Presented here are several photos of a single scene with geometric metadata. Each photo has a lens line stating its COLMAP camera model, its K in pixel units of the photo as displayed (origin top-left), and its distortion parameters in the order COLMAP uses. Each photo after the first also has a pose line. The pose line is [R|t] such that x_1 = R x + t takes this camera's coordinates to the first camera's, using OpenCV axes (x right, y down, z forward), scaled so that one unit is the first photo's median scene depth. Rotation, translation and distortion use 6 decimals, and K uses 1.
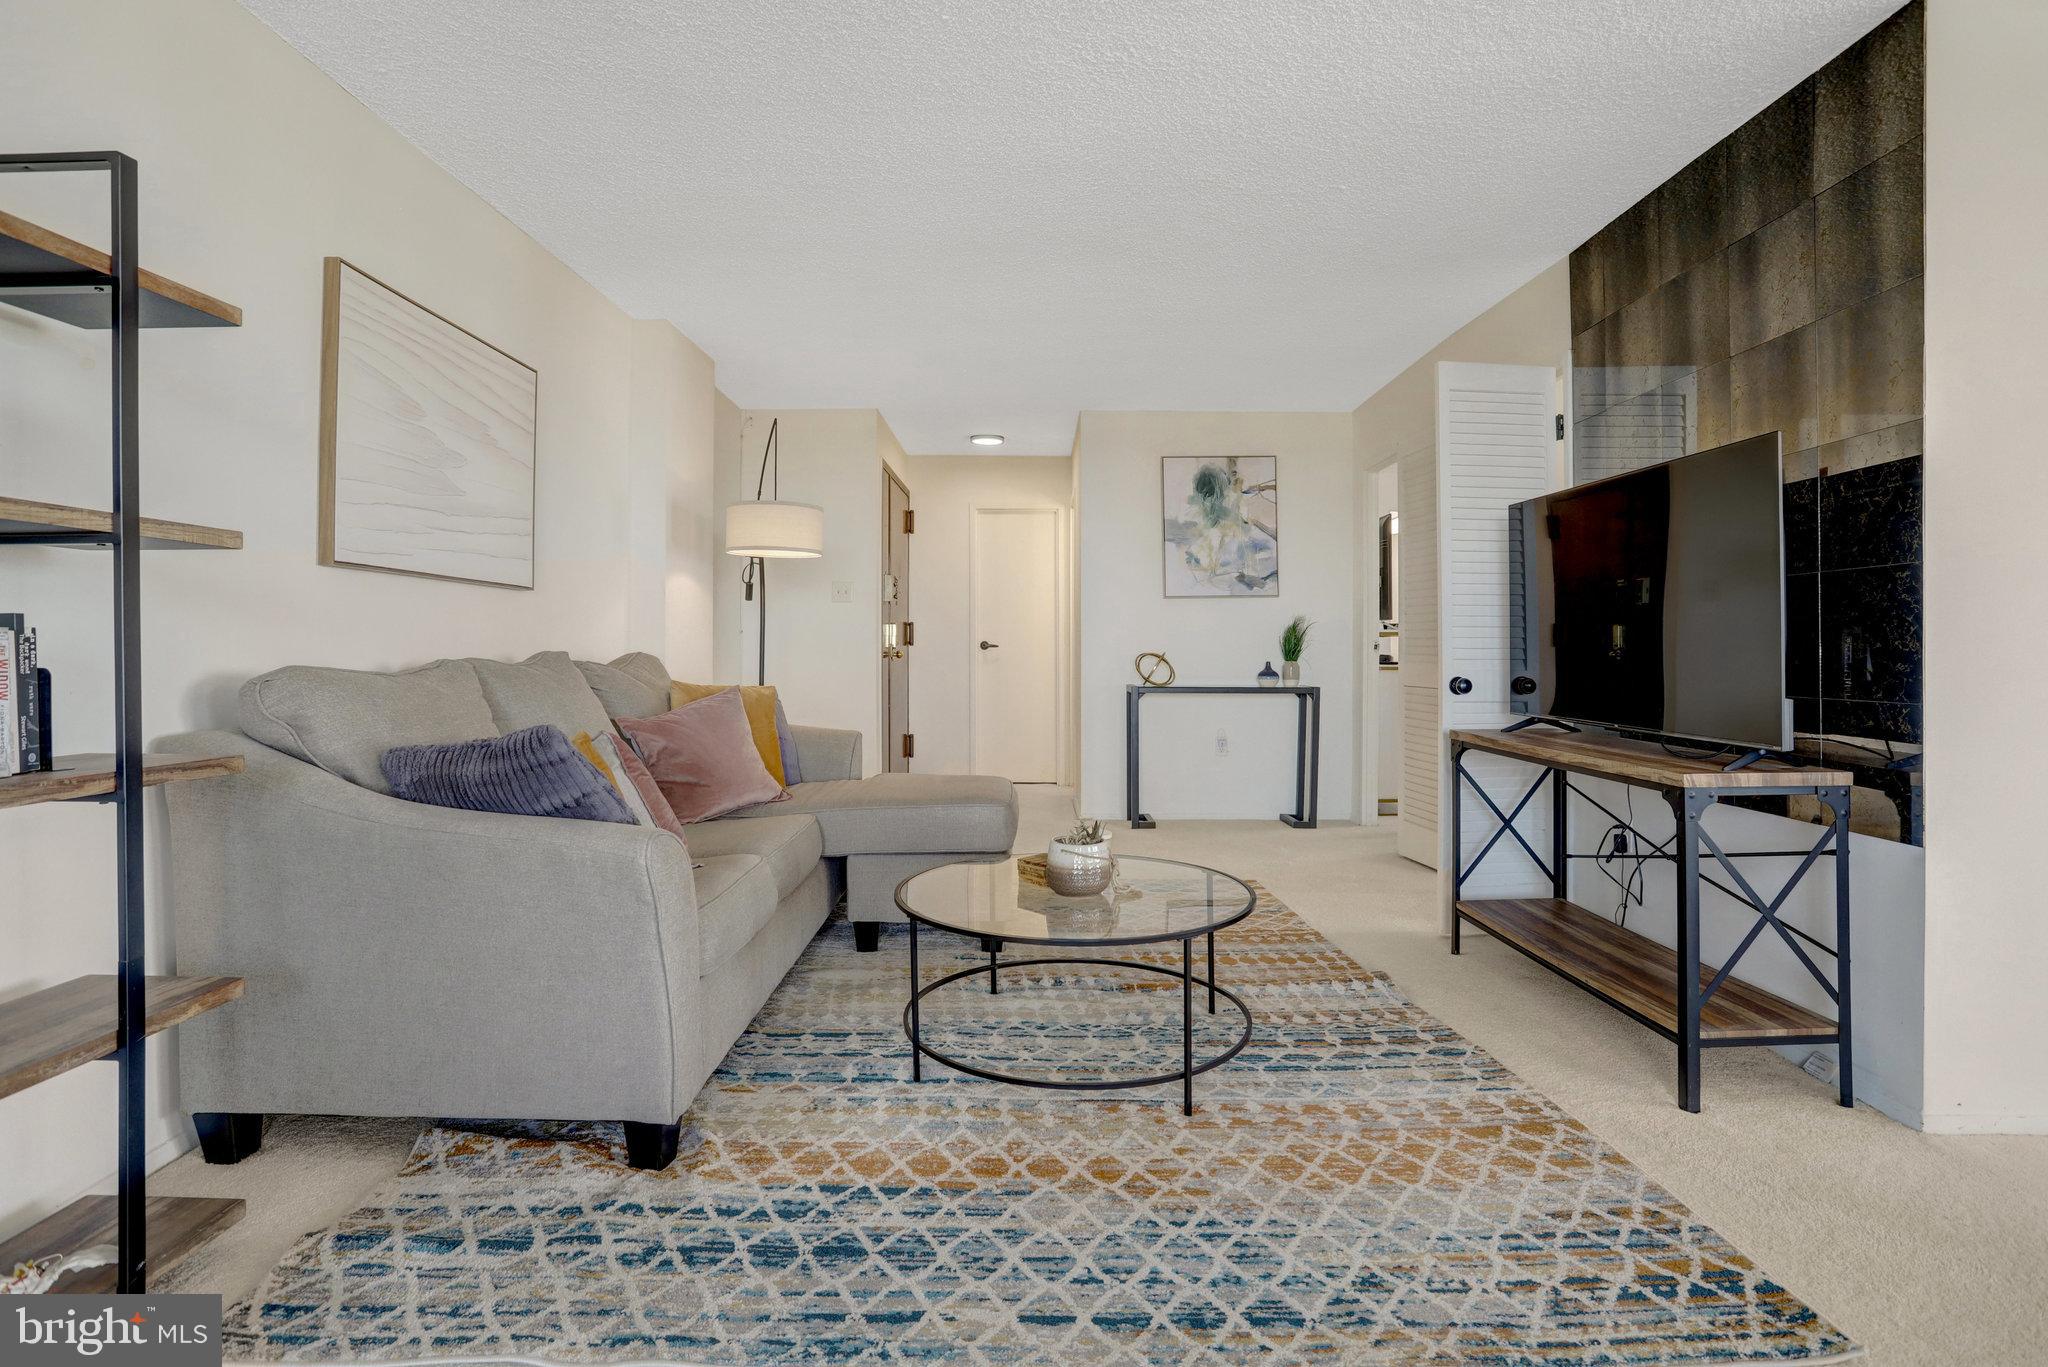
lens RADIAL K [[1026.6, 0, 1028.7], [0, 1026.6, 635.1], [0, 0, 1]] dist [-0.073296, 0.033989]
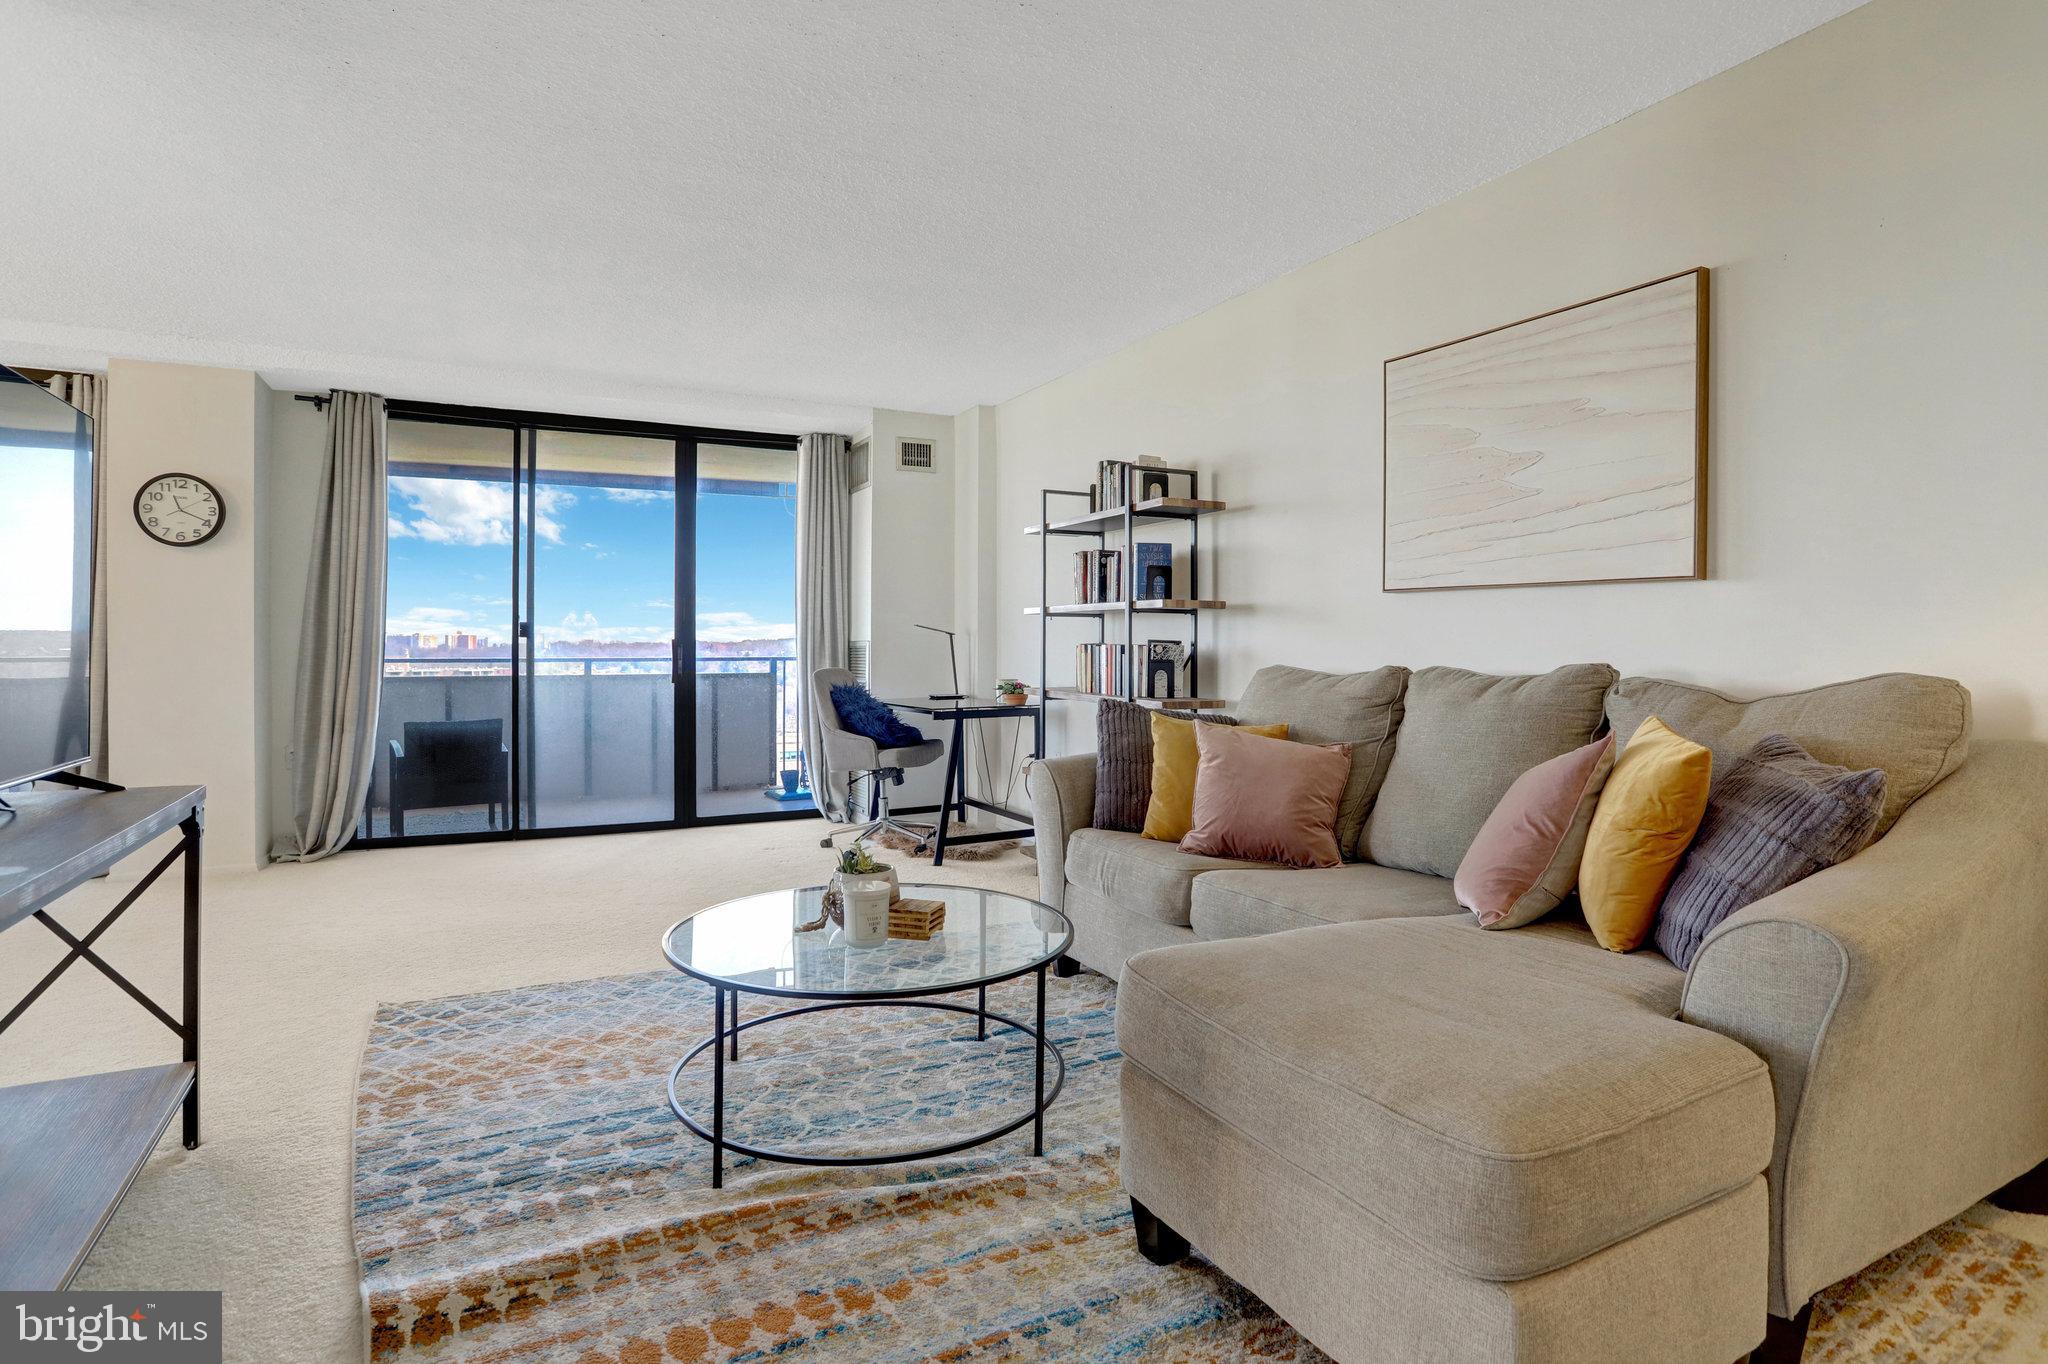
lens RADIAL K [[1033.8, 0, 1022.2], [0, 1033.8, 647.6], [0, 0, 1]] dist [-0.071967, 0.034133]
pose [[-0.887953, -0.005049, -0.459907, 0.404532], [-0.001214, 0.999962, -0.008634, 0.014707], [0.459933, -0.007108, -0.887925, 2.198060]]
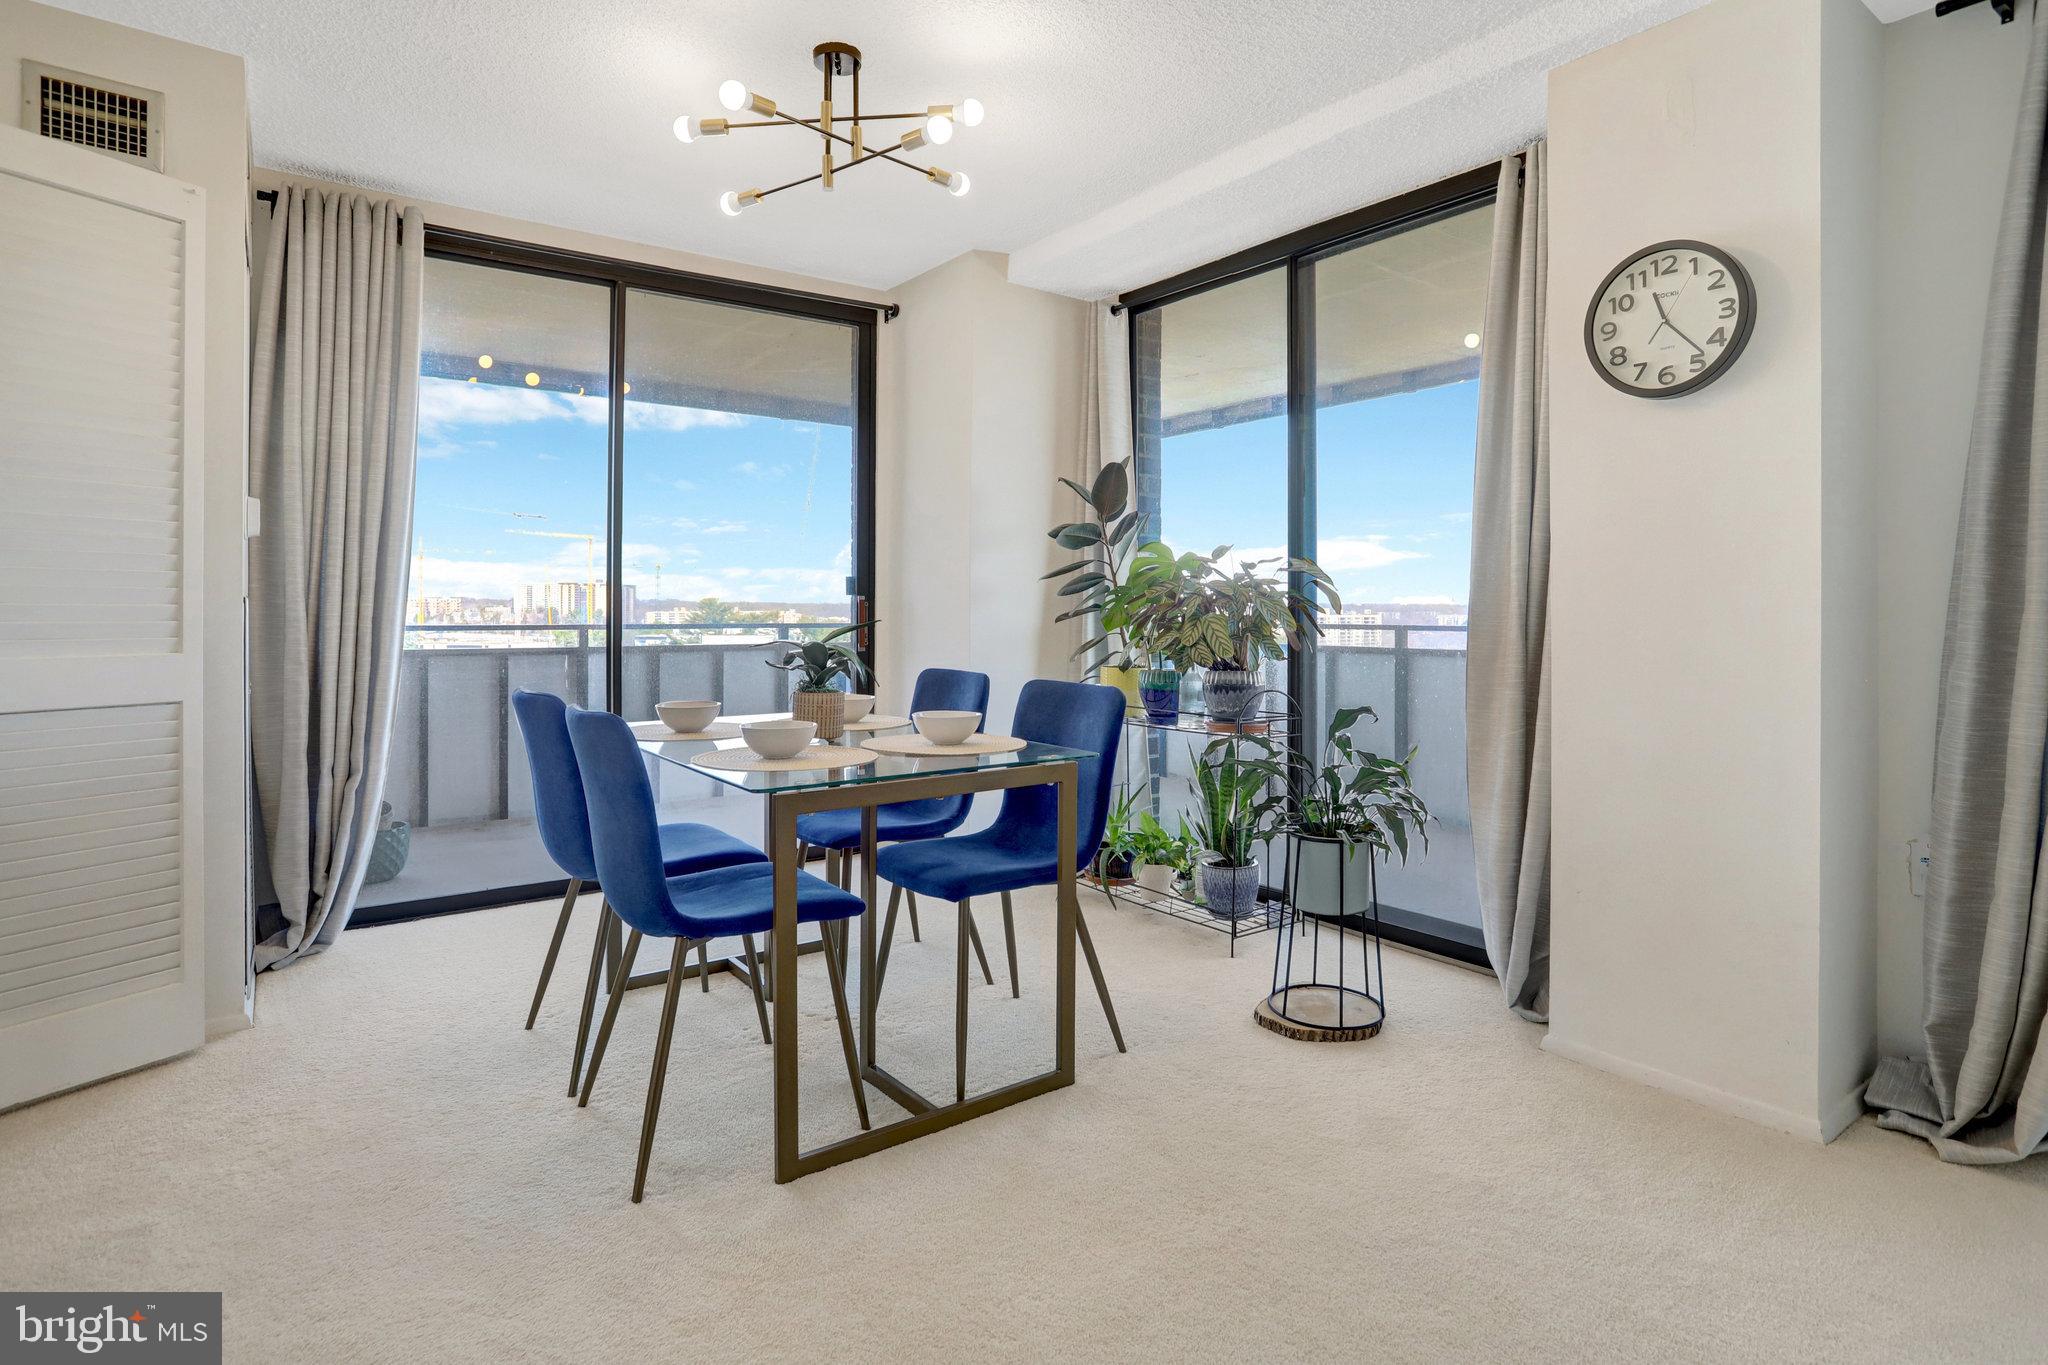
lens RADIAL K [[1036.7, 0, 1027.1], [0, 1036.7, 610.1], [0, 0, 1]] dist [-0.051481, 0.026009]
pose [[-0.603397, -0.006552, 0.797414, 0.575859], [-0.008412, 0.999963, 0.001851, 0.005187], [-0.797397, -0.005591, -0.603429, 0.696213]]
